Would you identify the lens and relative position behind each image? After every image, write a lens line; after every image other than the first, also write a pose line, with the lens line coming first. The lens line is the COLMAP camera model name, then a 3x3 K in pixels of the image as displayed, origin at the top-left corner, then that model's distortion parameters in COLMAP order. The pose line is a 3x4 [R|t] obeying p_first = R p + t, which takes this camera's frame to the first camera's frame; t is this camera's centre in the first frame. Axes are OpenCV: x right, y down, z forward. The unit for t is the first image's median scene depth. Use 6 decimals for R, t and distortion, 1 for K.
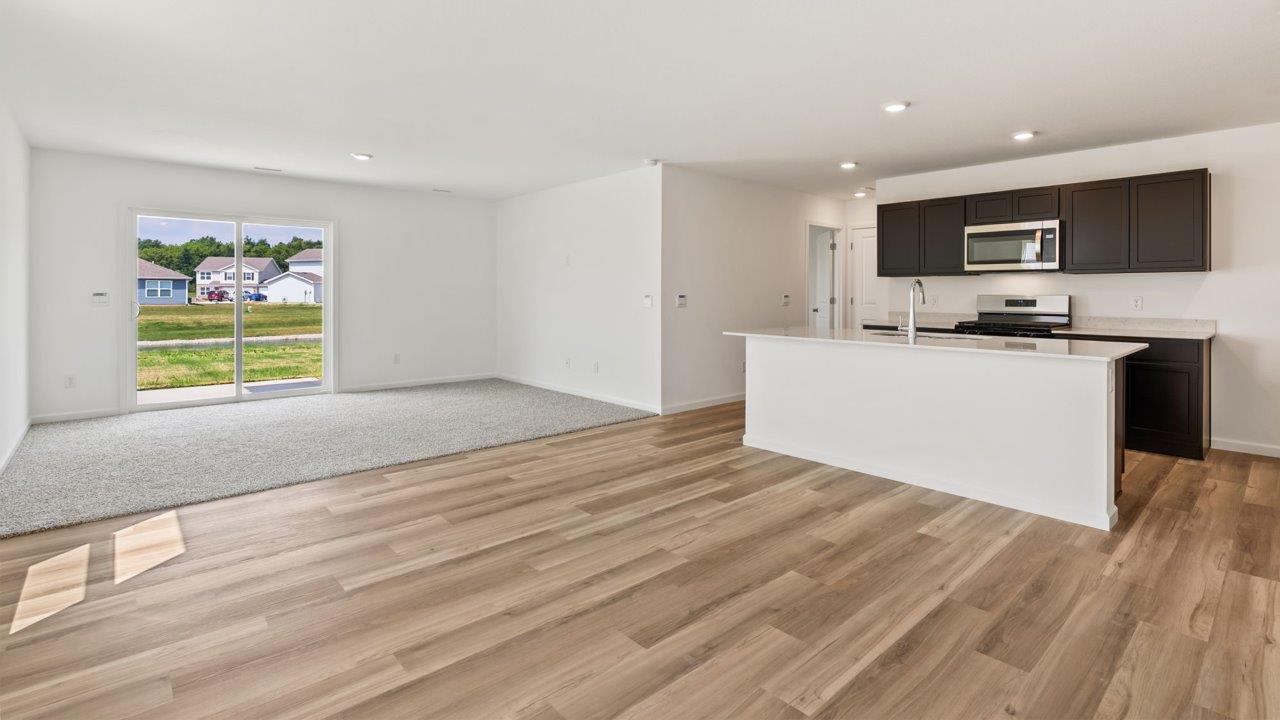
lens RADIAL K [[594.3, 0, 650.0], [0, 594.3, 290.8], [0, 0, 1]] dist [-0.007445, 0.000981]
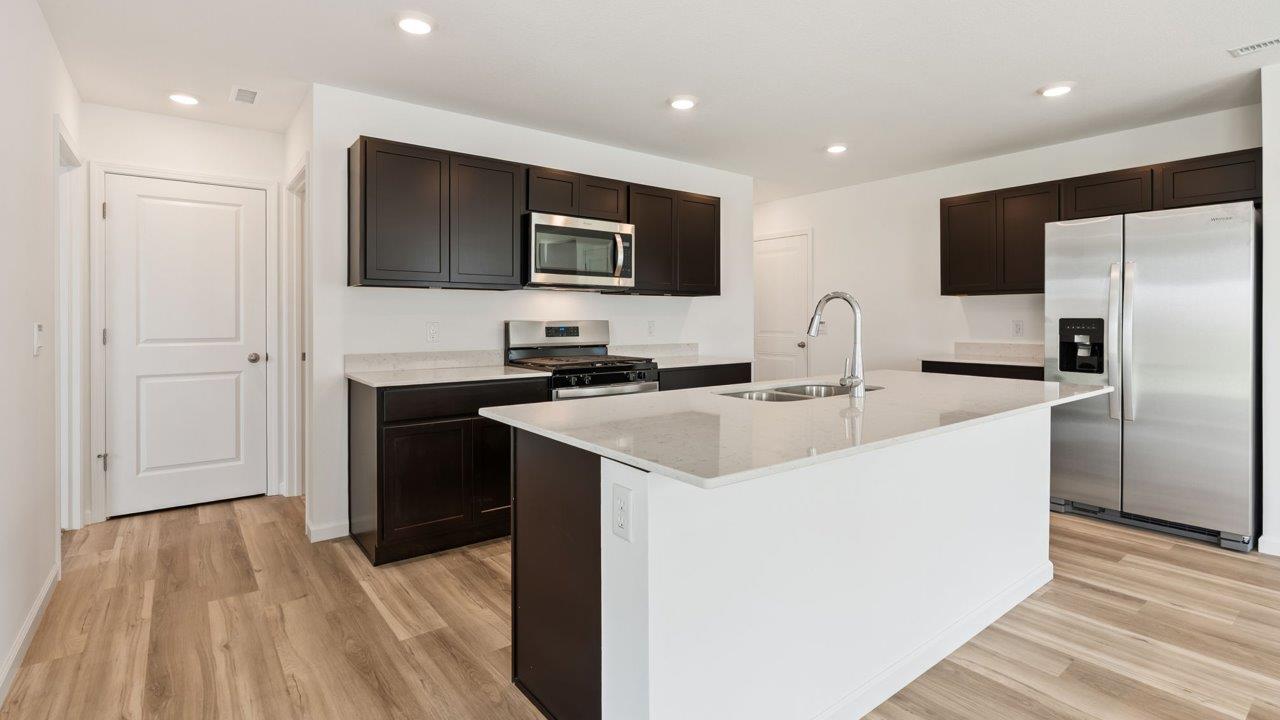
lens RADIAL K [[601.6, 0, 648.6], [0, 601.6, 319.4], [0, 0, 1]] dist [-0.005447, 0.000241]
pose [[0.071994, -0.001889, 0.997403, -0.110877], [-0.001726, 0.999996, 0.002018, 0.004625], [-0.997404, -0.001867, 0.071990, 0.918149]]
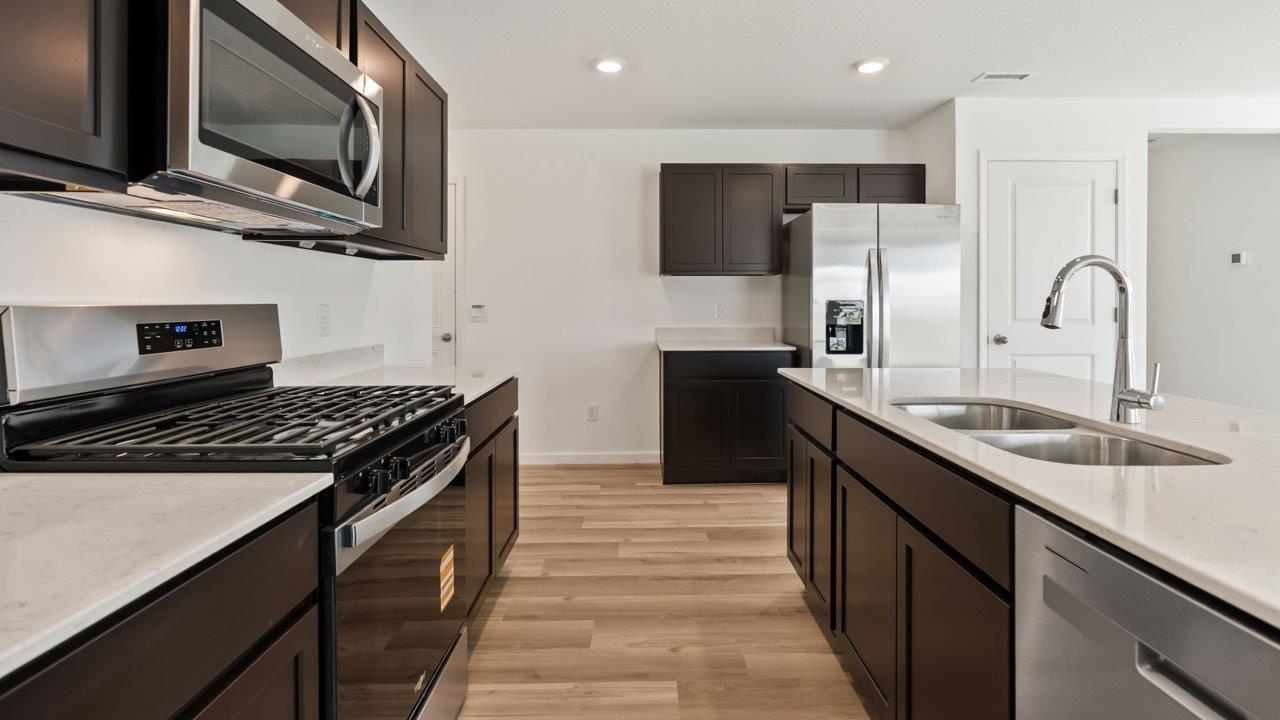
lens RADIAL K [[602.4, 0, 652.2], [0, 602.4, 307.2], [0, 0, 1]] dist [-0.004047, -0.000340]
pose [[-0.755631, -0.007128, 0.654959, 0.337264], [-0.003377, 0.999970, 0.006988, 0.007000], [-0.654989, 0.003068, -0.755632, 1.158012]]
